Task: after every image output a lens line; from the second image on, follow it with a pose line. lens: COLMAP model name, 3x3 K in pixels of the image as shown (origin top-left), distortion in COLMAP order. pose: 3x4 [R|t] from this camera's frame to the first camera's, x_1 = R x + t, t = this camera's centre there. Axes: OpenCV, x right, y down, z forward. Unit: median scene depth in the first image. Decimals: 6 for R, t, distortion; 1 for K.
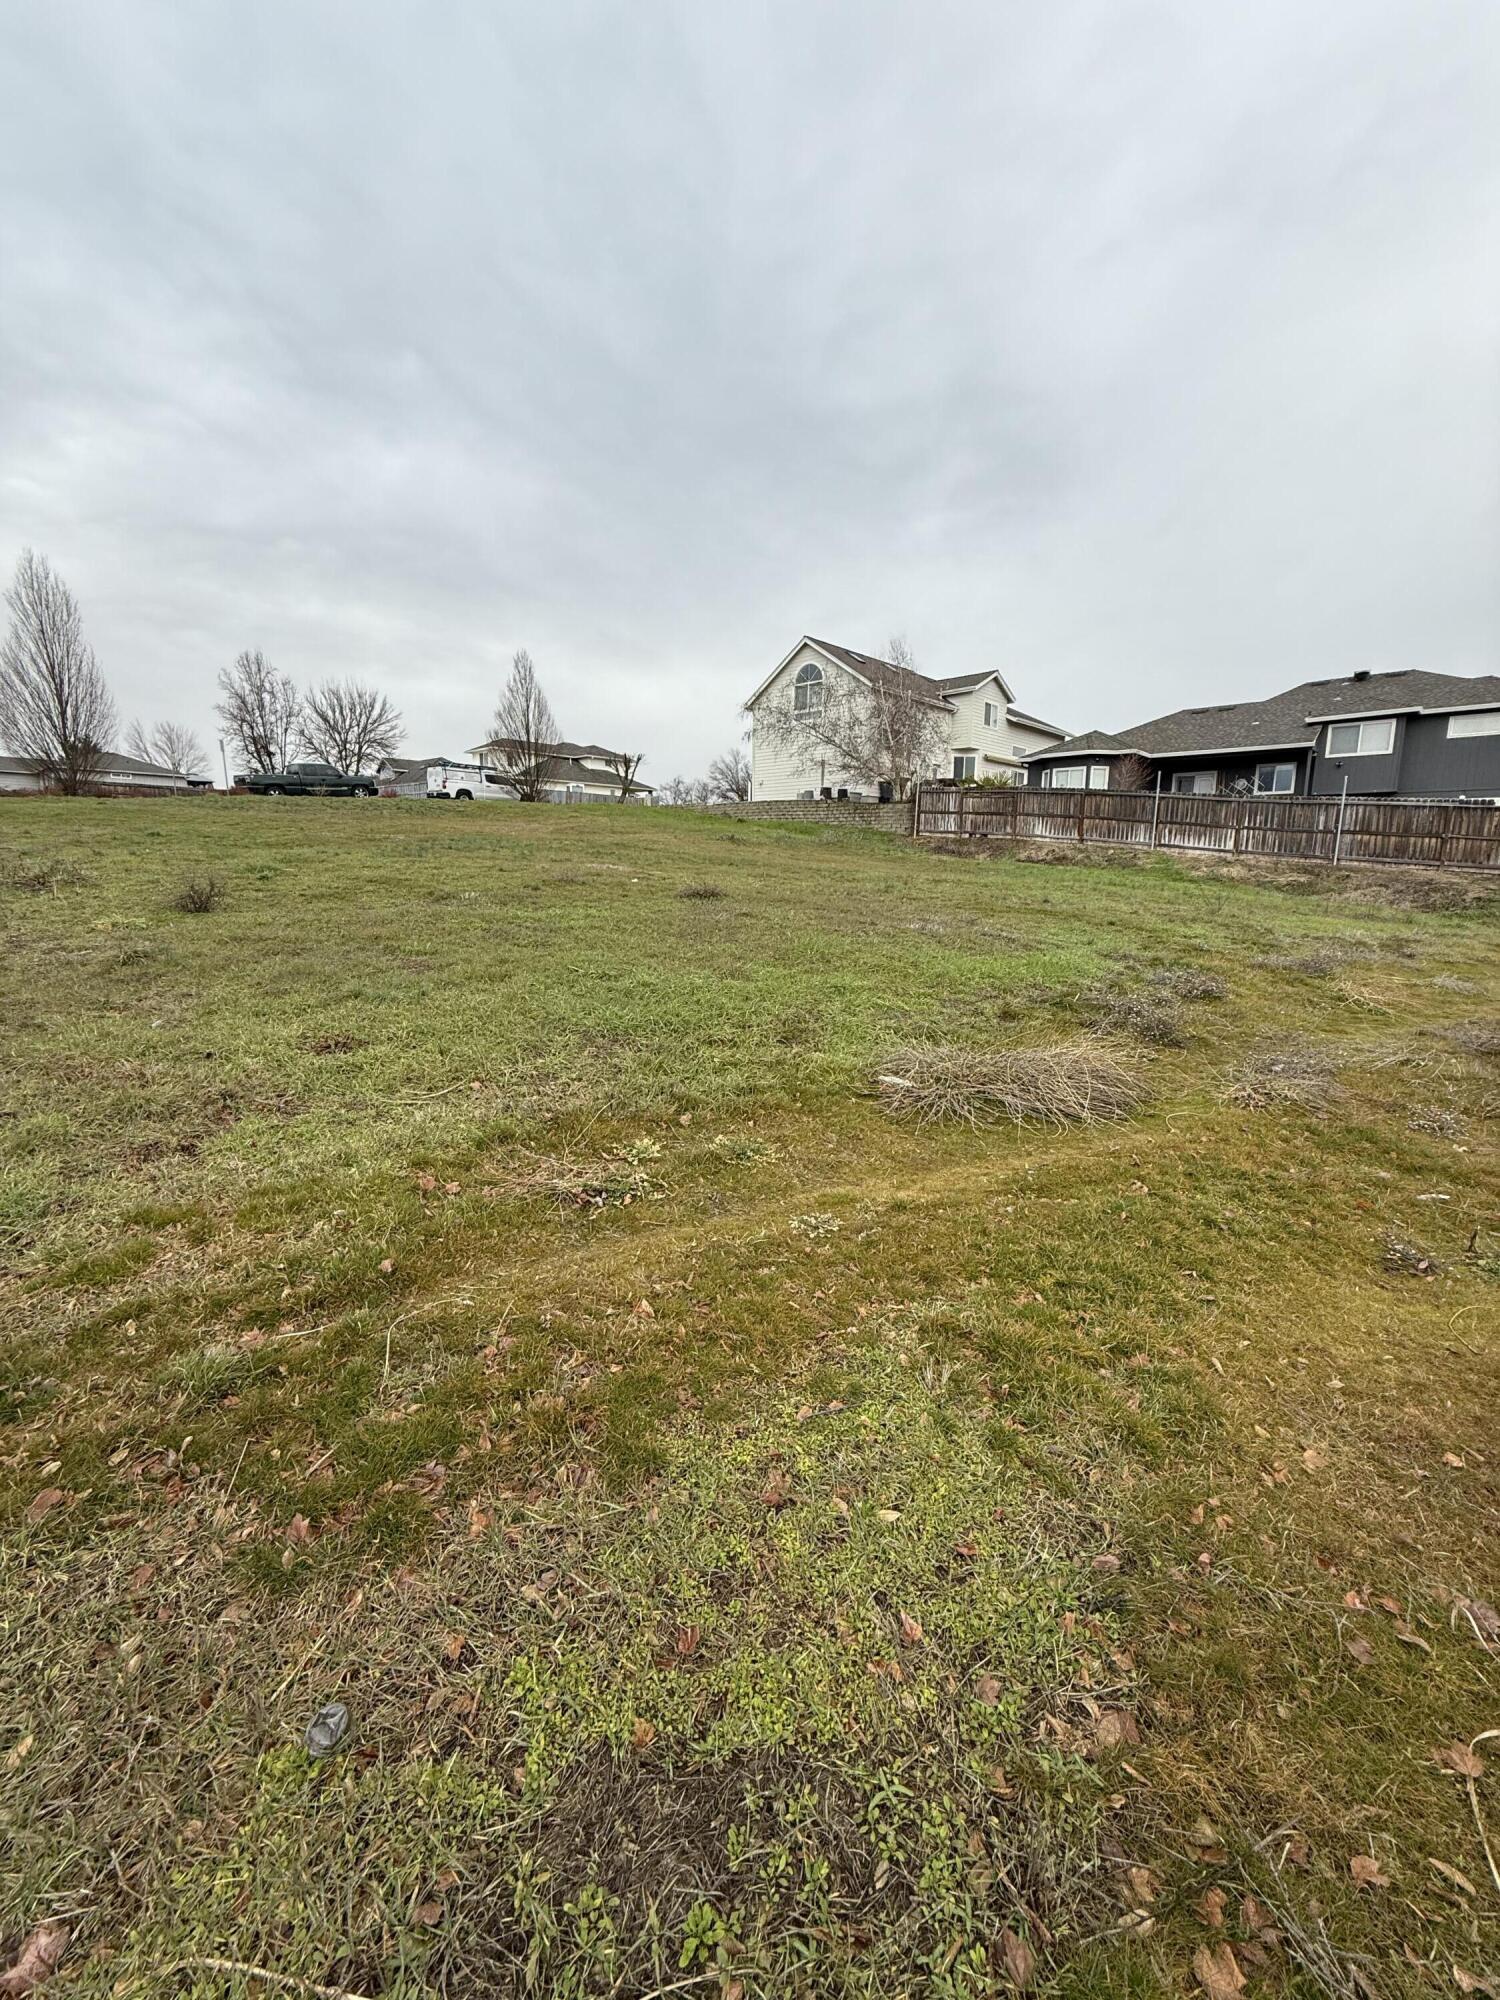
lens RADIAL K [[791.7, 0, 746.5], [0, 791.7, 992.9], [0, 0, 1]] dist [-0.001073, 0.000585]
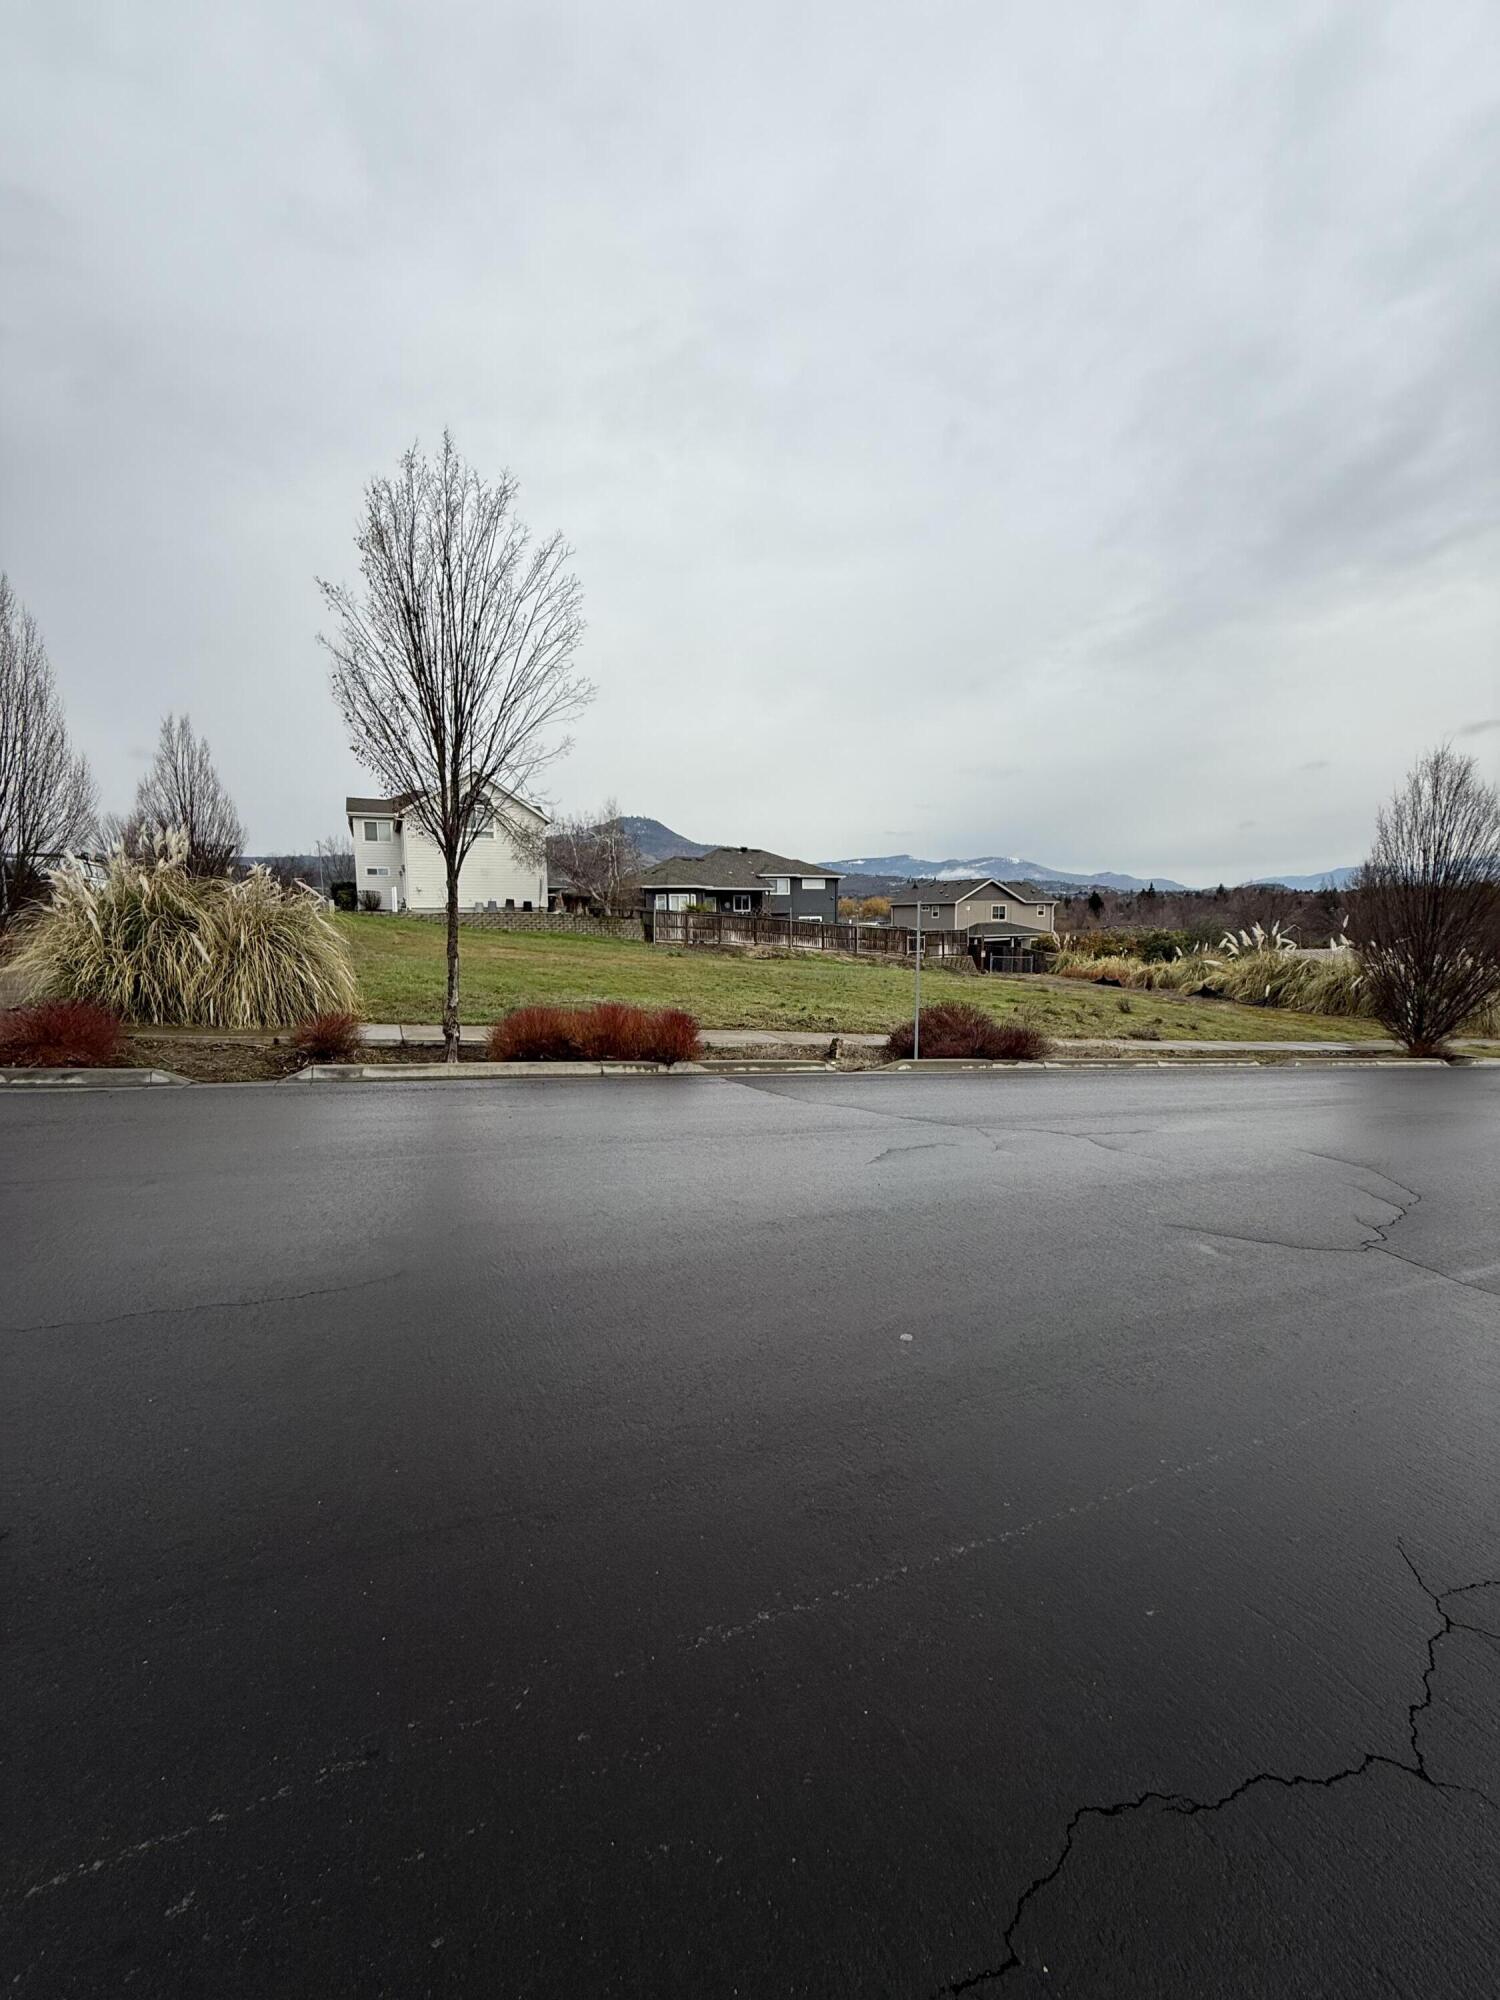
lens RADIAL K [[791.7, 0, 746.5], [0, 791.7, 992.9], [0, 0, 1]] dist [-0.001073, 0.000585]
pose [[0.371099, -0.101885, 0.922987, -2.469808], [0.164948, 0.985388, 0.042454, -0.335156], [-0.913826, 0.136490, 0.382482, 0.746561]]
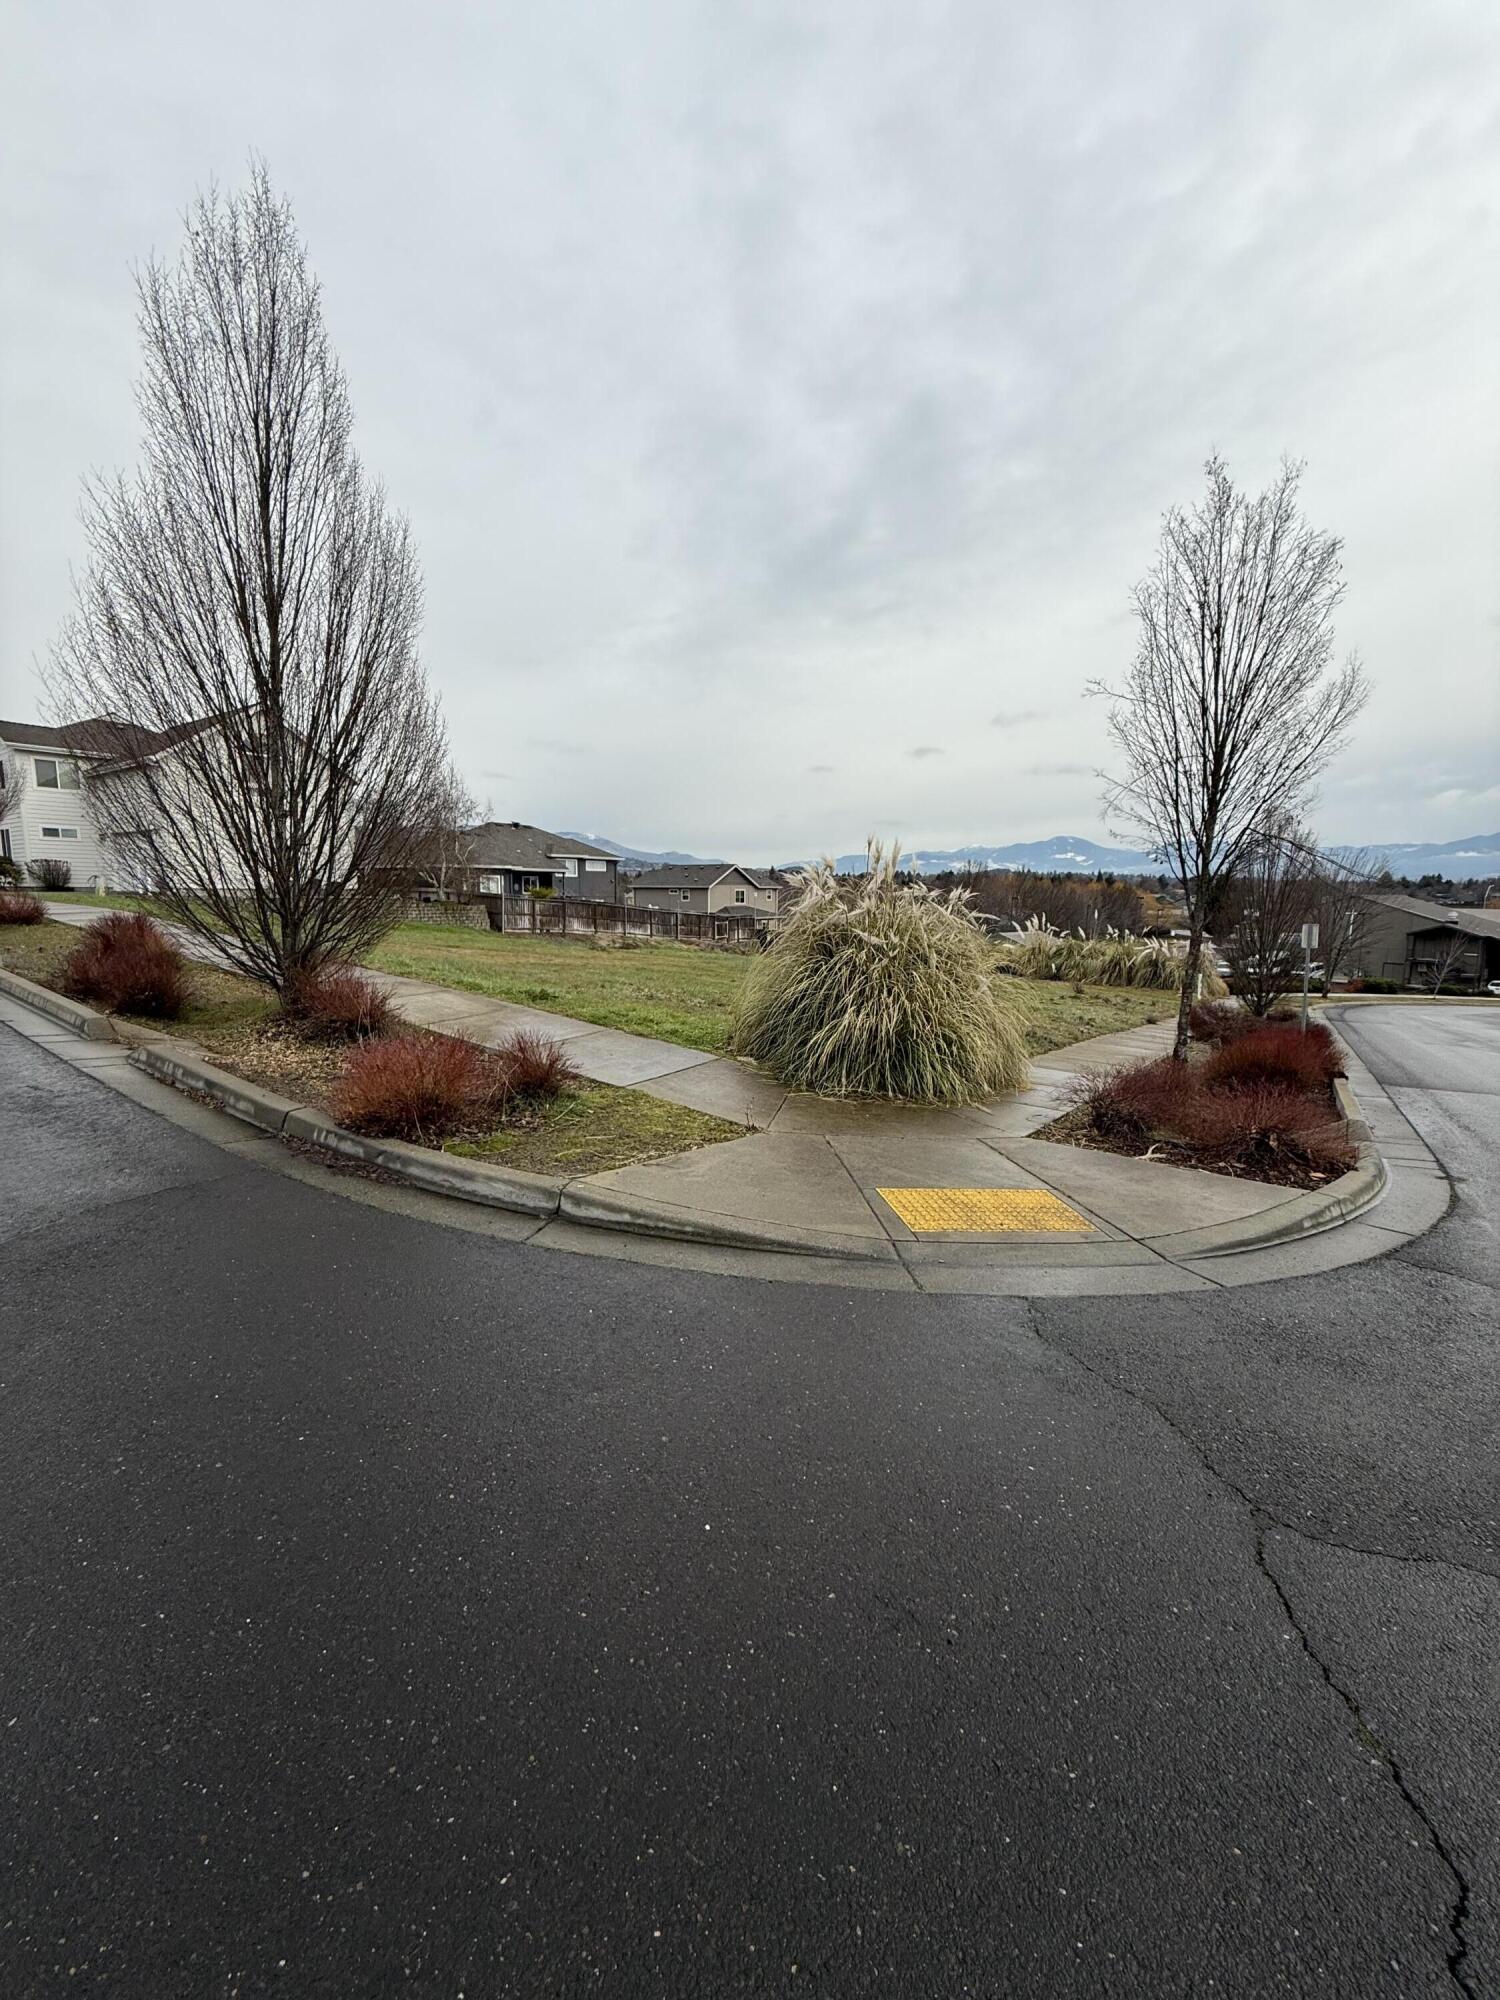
lens RADIAL K [[791.7, 0, 746.5], [0, 791.7, 992.9], [0, 0, 1]] dist [-0.001073, 0.000585]
pose [[-0.136679, -0.138615, 0.980869, -2.546458], [0.152969, 0.975332, 0.159148, -0.577314], [-0.978734, 0.171795, -0.112104, 1.838341]]
